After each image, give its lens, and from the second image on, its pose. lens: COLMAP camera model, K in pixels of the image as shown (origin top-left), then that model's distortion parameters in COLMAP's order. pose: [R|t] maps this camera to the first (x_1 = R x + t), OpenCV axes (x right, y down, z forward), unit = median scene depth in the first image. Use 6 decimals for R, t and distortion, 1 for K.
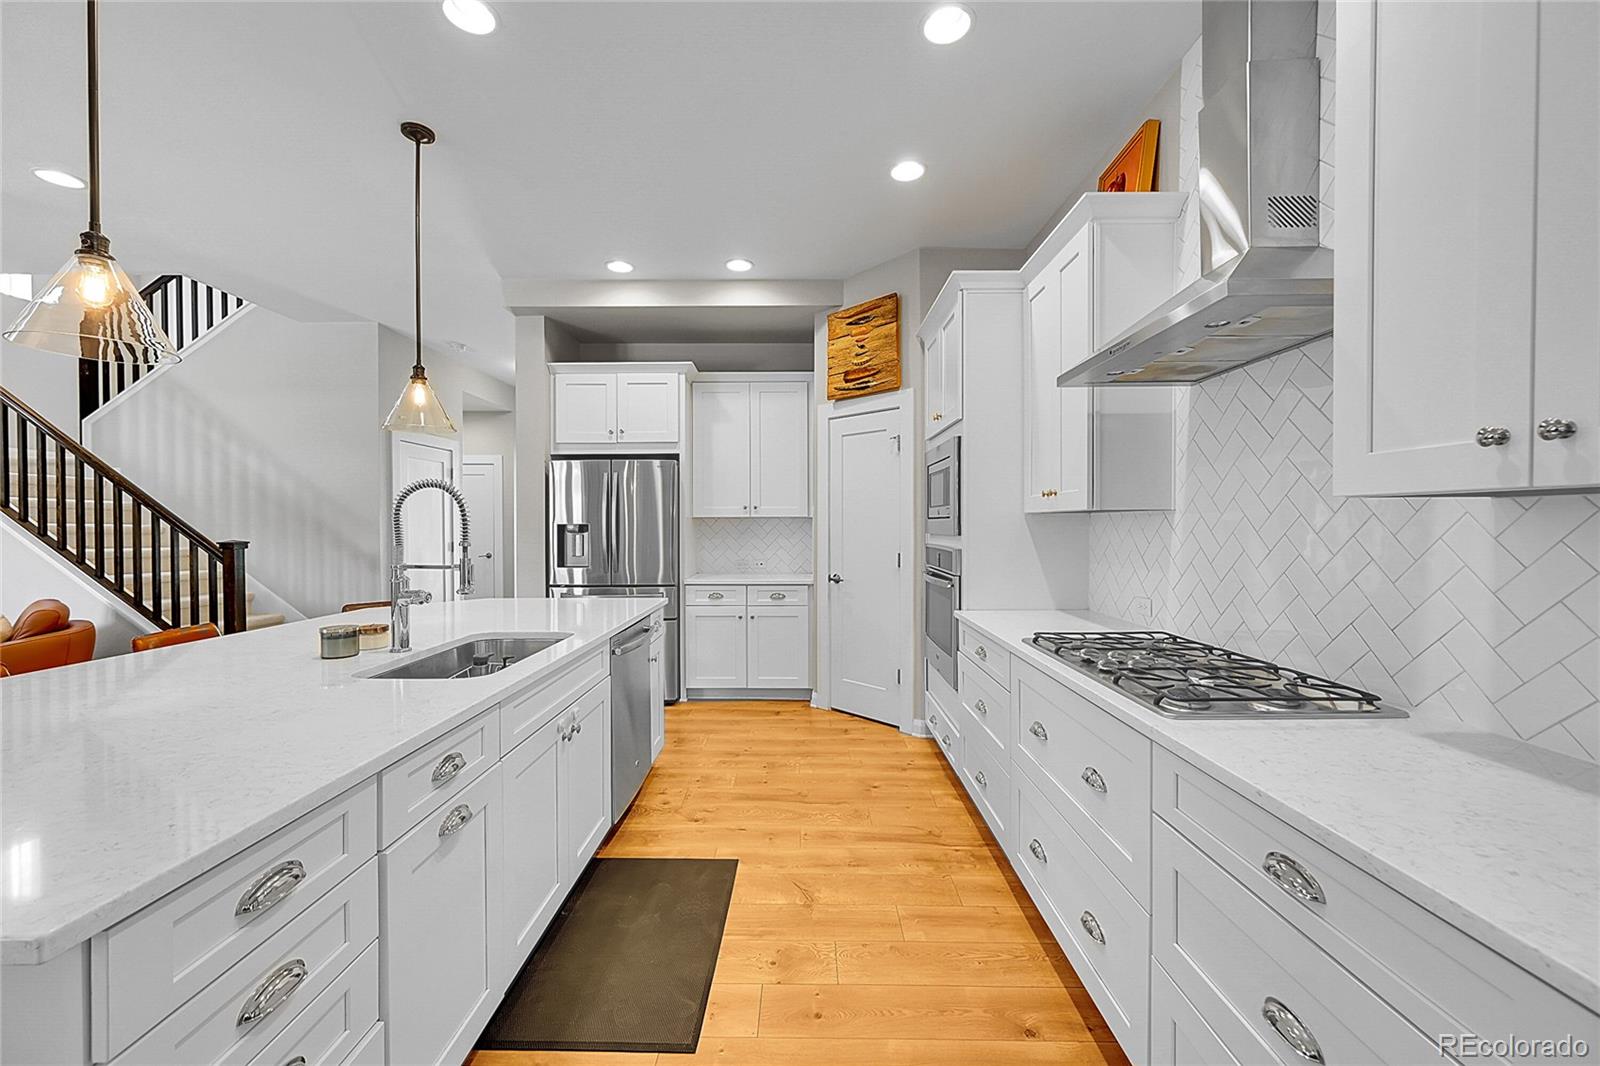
lens RADIAL K [[628.6, 0, 800.0], [0, 628.6, 533.0], [0, 0, 1]] dist [-0.002883, 0.000115]
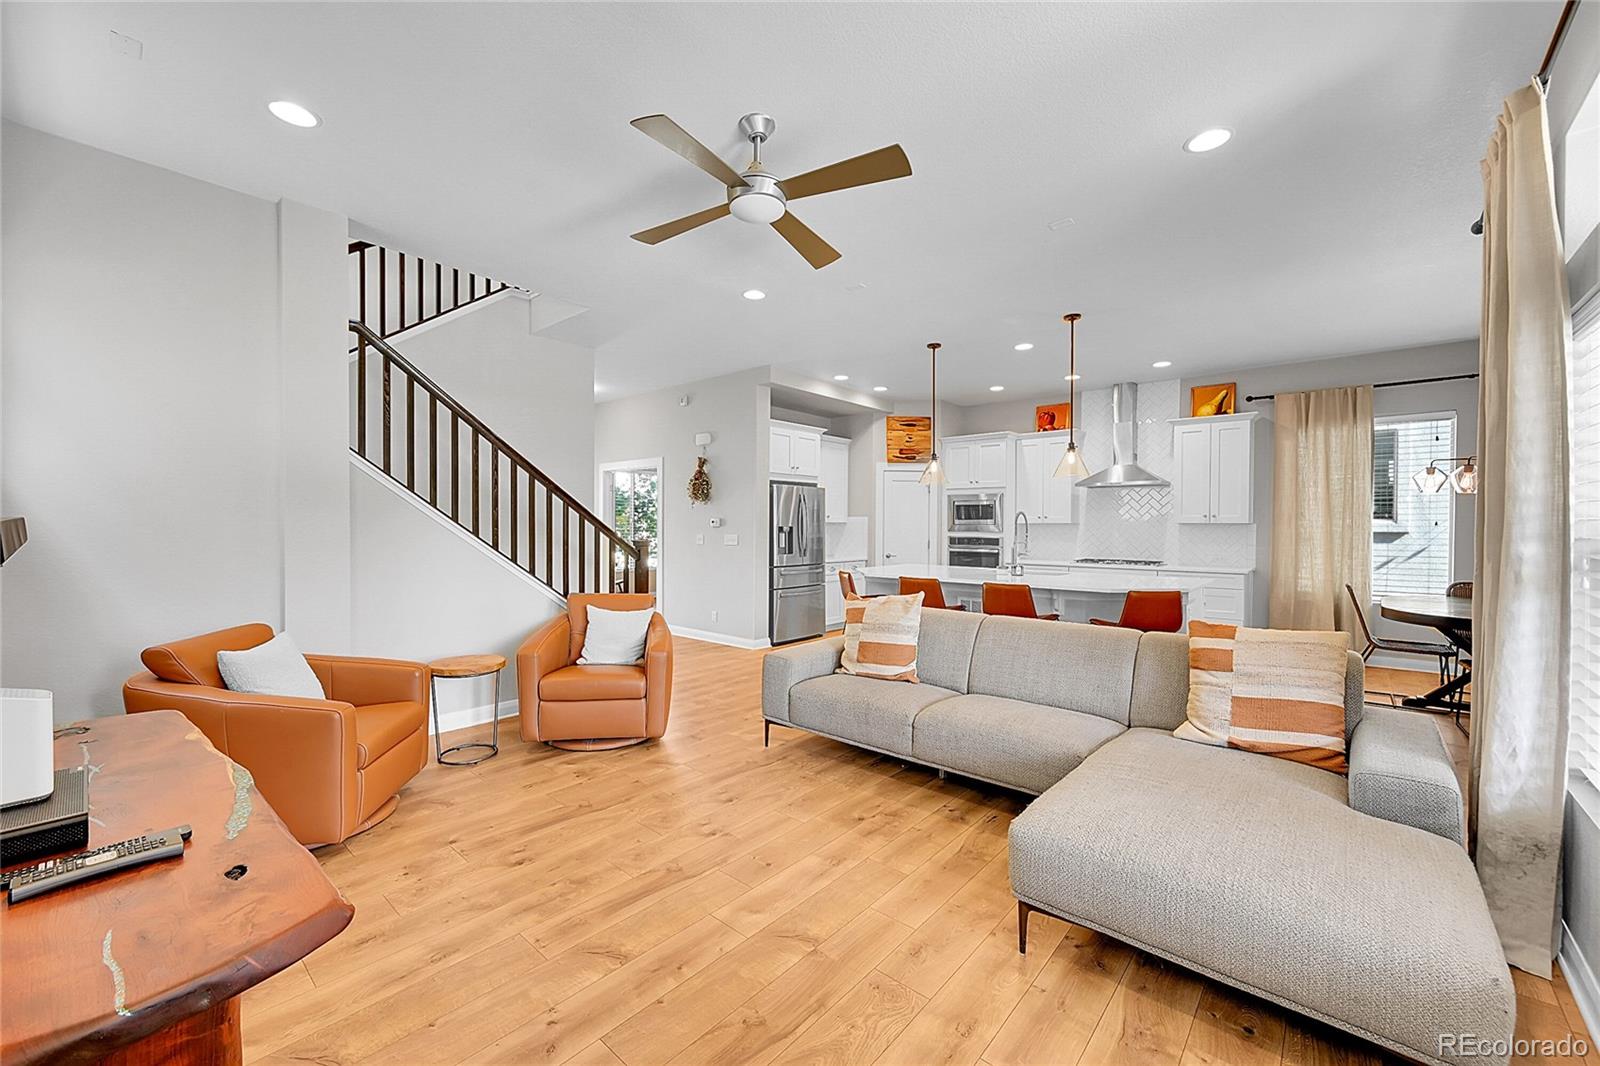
lens RADIAL K [[628.6, 0, 800.0], [0, 628.6, 533.0], [0, 0, 1]] dist [-0.002883, 0.000115]
pose [[0.654692, -0.005105, 0.755879, -1.600507], [0.006488, 0.999978, 0.001133, 0.000128], [-0.755868, 0.004162, 0.654711, -0.040113]]
